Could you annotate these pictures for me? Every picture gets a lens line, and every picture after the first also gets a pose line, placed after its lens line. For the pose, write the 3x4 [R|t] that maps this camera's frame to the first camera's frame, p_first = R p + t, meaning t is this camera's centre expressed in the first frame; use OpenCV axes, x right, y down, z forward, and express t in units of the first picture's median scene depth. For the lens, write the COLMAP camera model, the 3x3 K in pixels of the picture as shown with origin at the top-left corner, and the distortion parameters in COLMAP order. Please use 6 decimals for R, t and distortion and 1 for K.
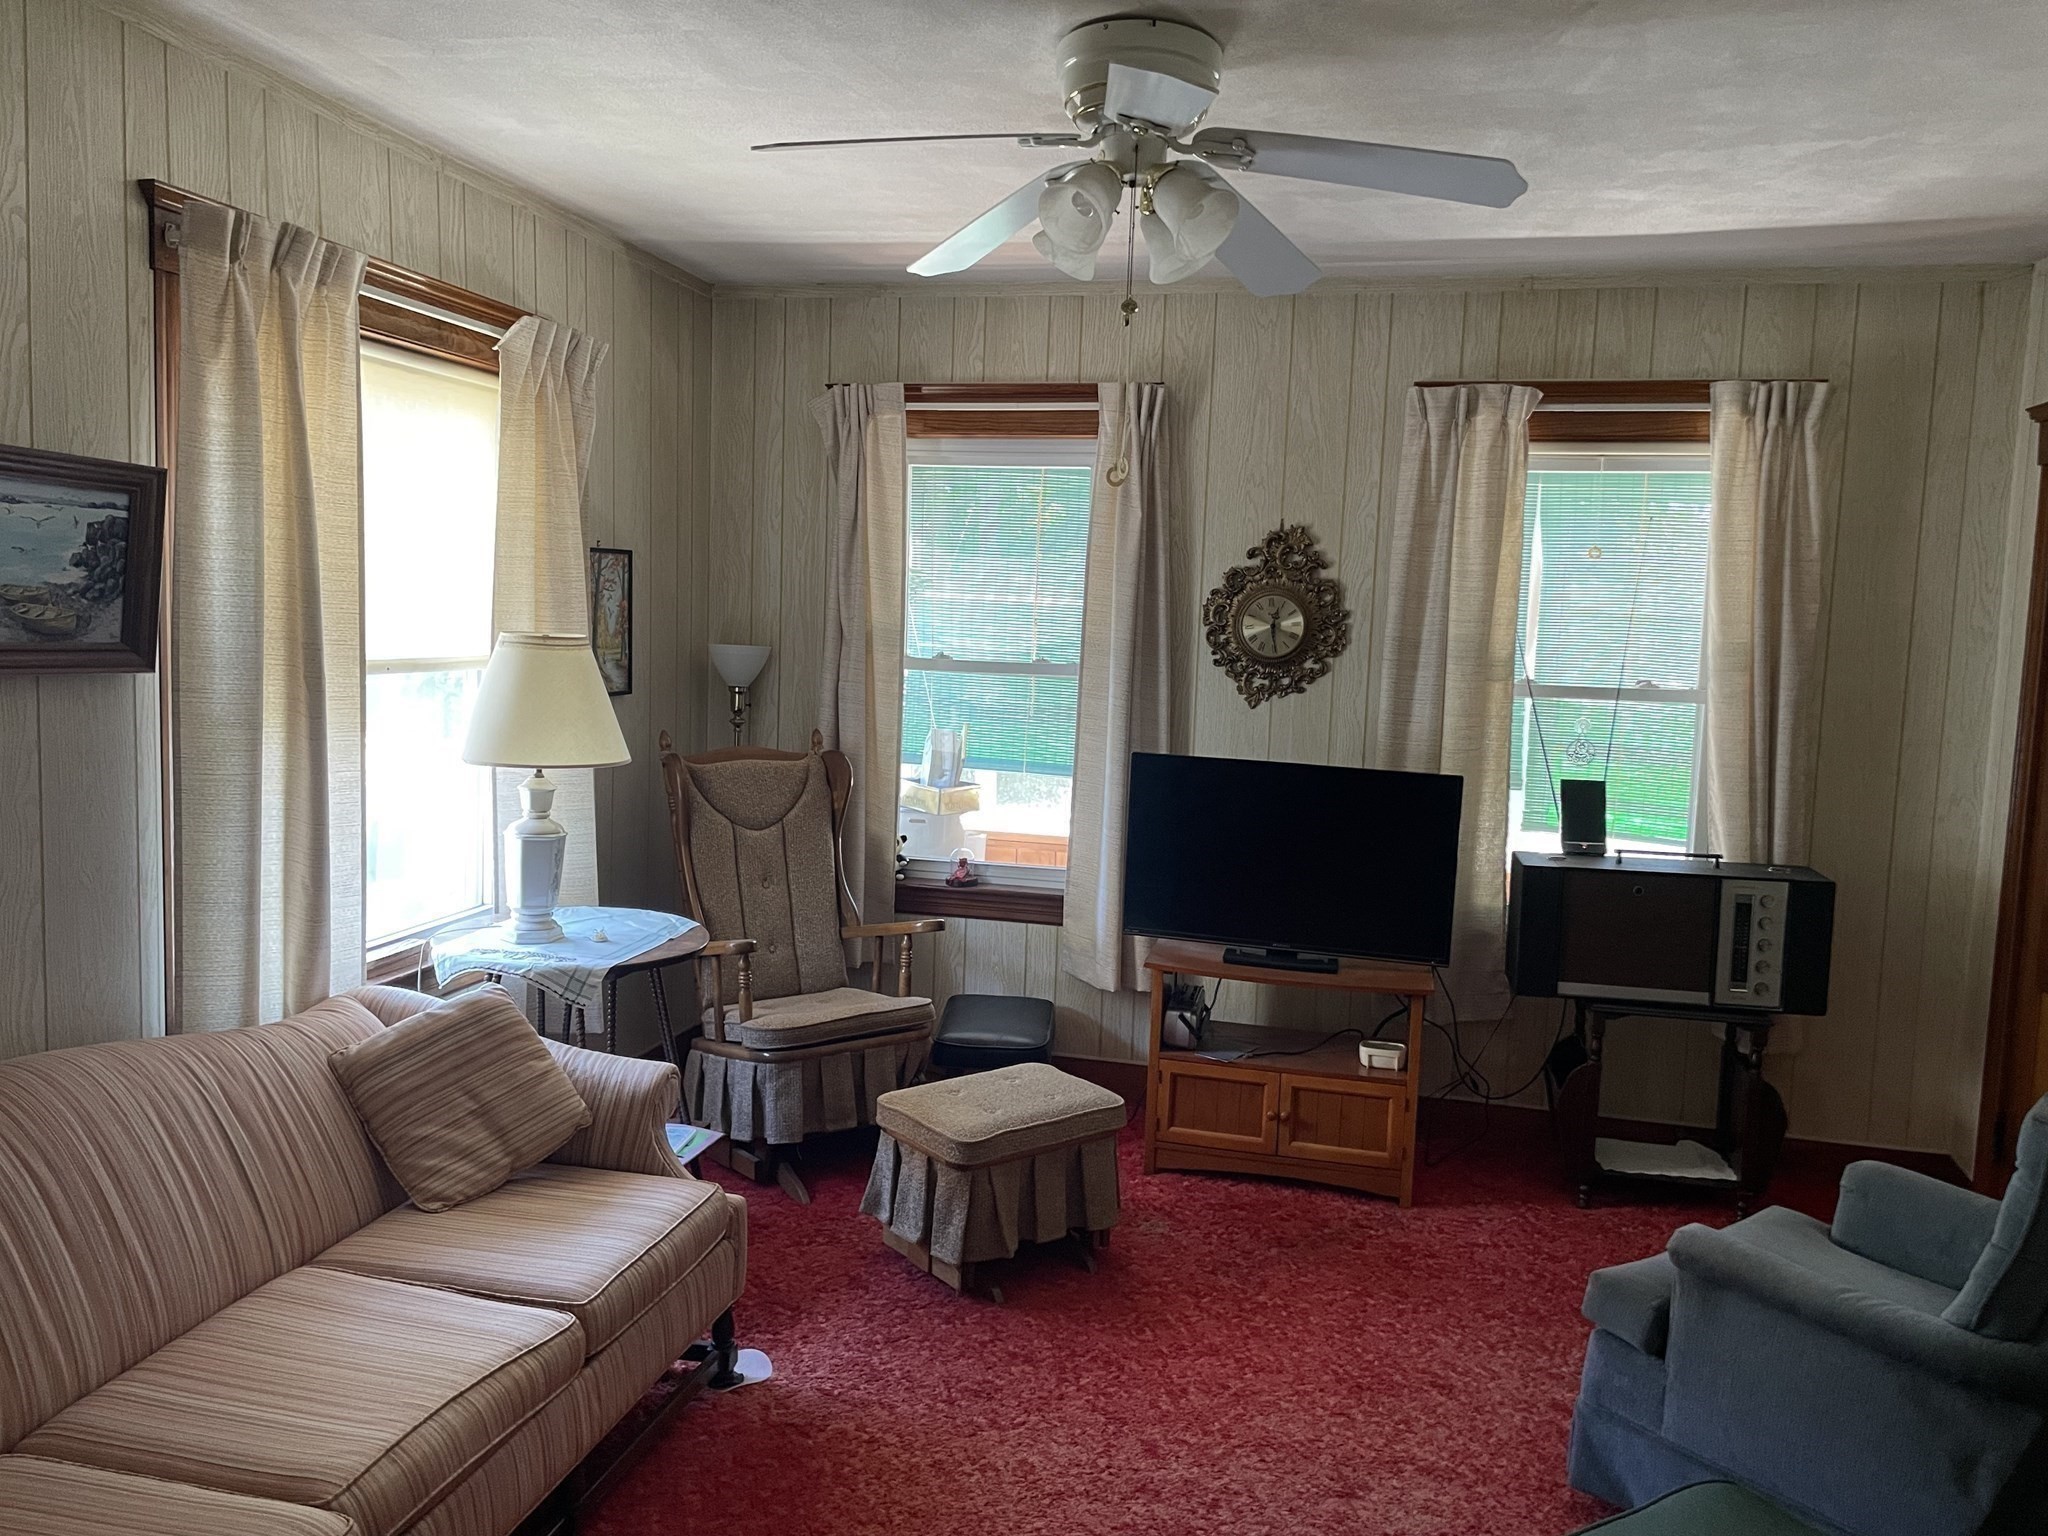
lens RADIAL K [[1551.6, 0, 1024.0], [0, 1551.6, 768.0], [0, 0, 1]] dist [0.093390, -0.134237]
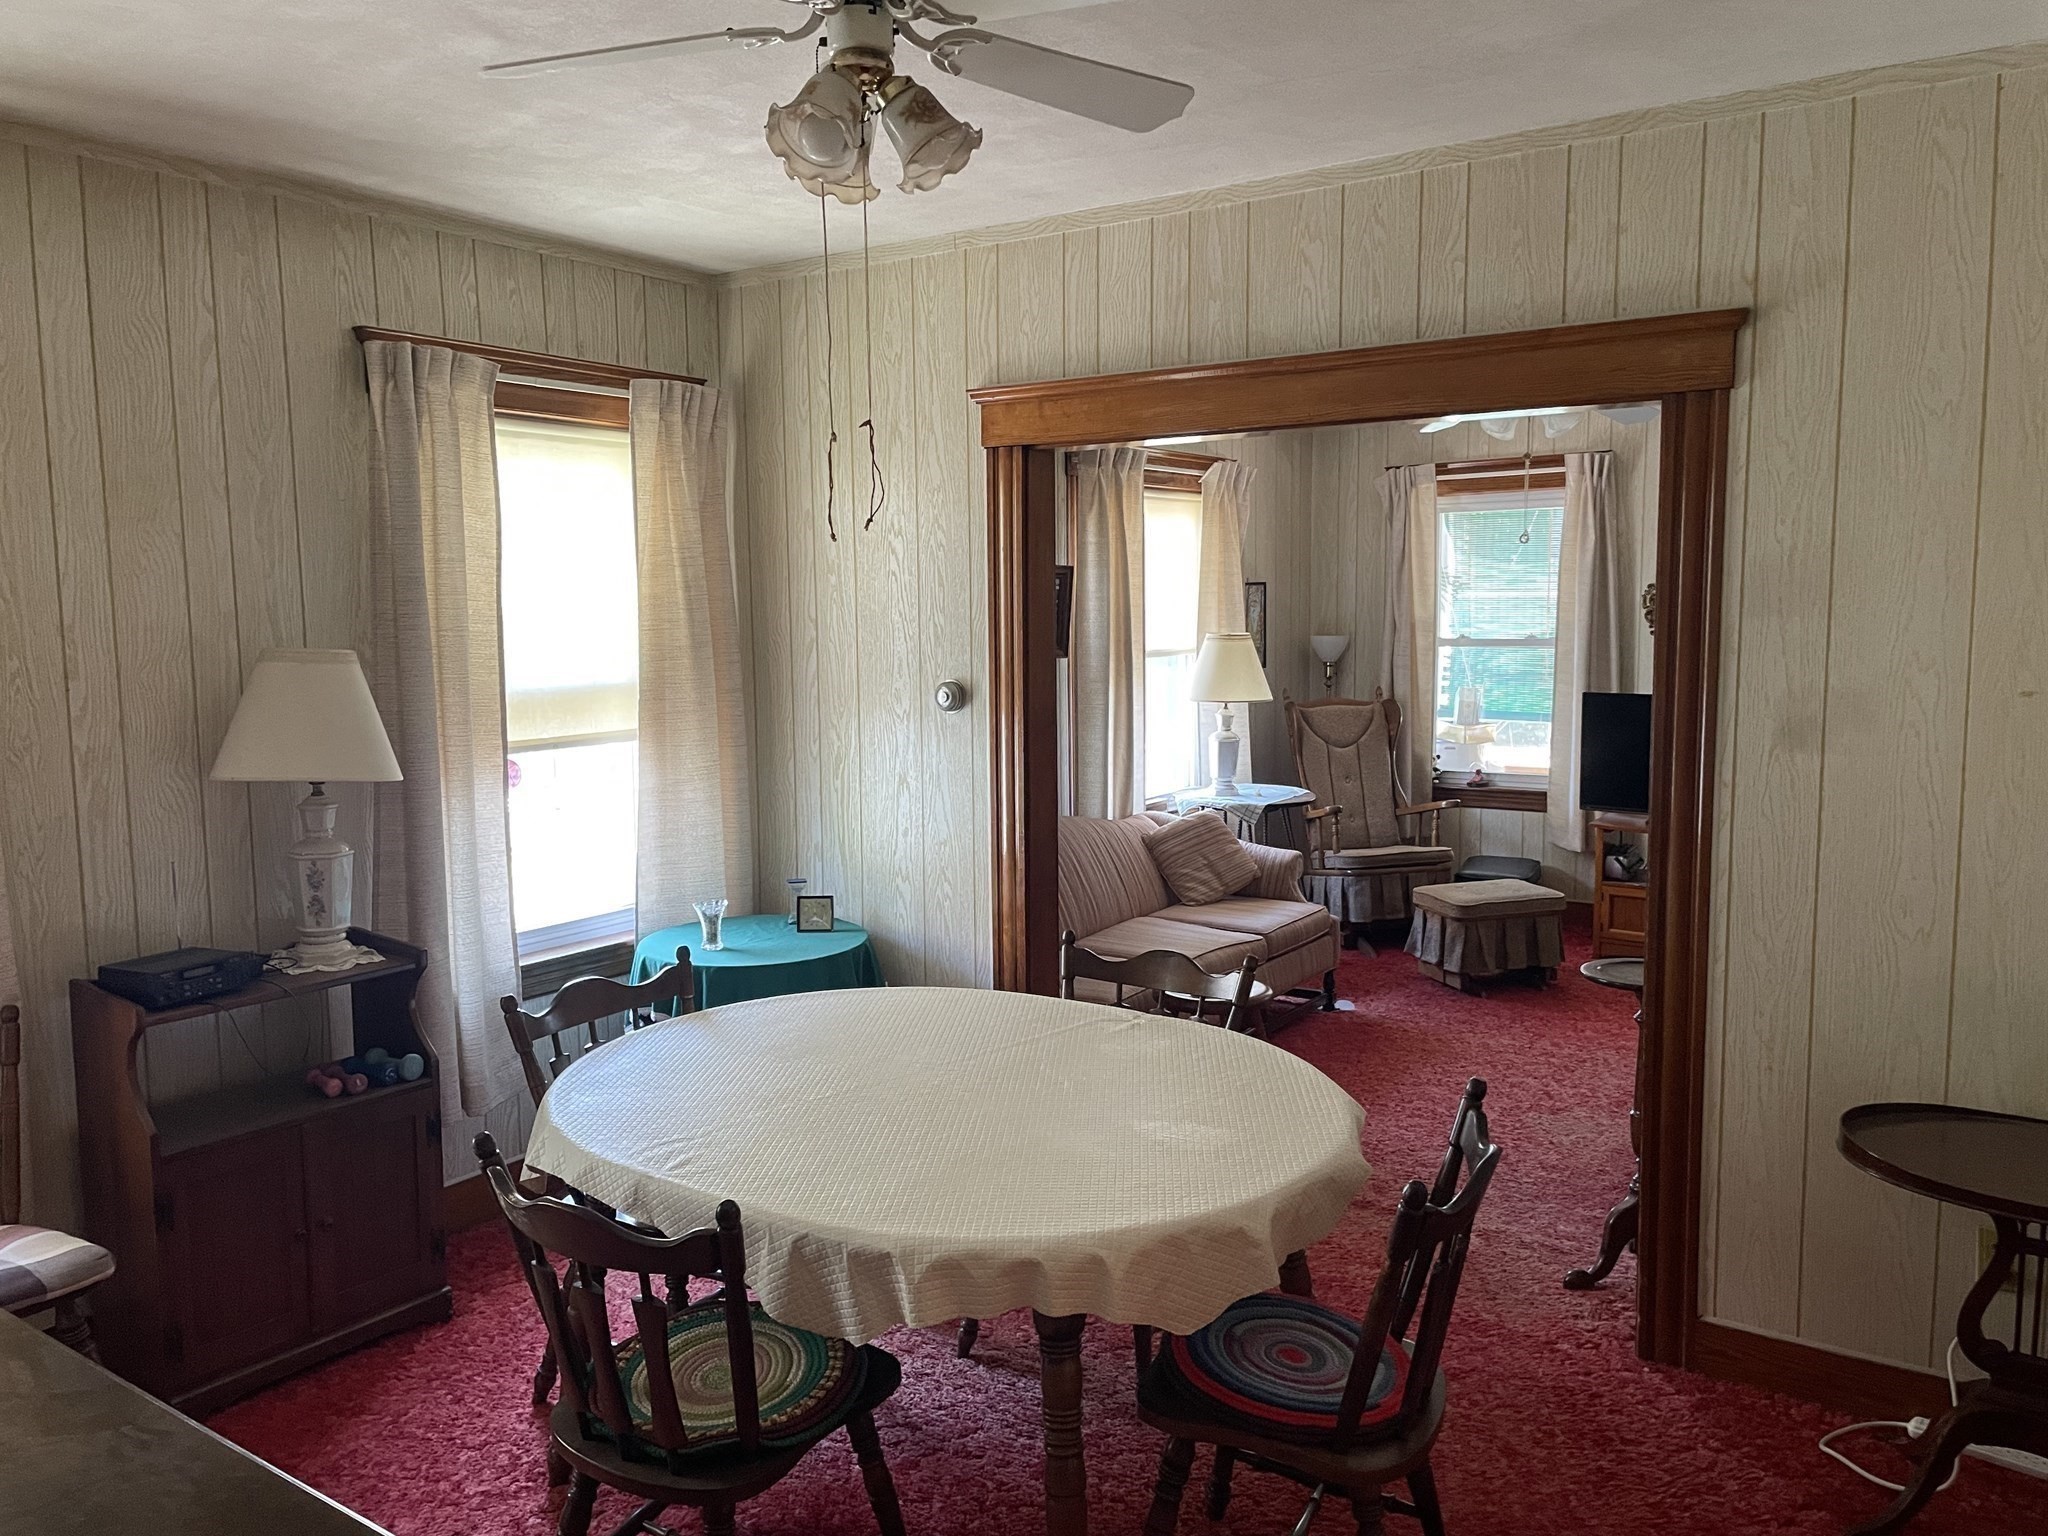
lens RADIAL K [[1551.6, 0, 1024.0], [0, 1551.6, 768.0], [0, 0, 1]] dist [0.093390, -0.134237]
pose [[0.931871, -0.009623, -0.362661, 0.125997], [0.010389, 0.999946, 0.000163, 0.065178], [0.362640, -0.003920, 0.931921, -0.737476]]
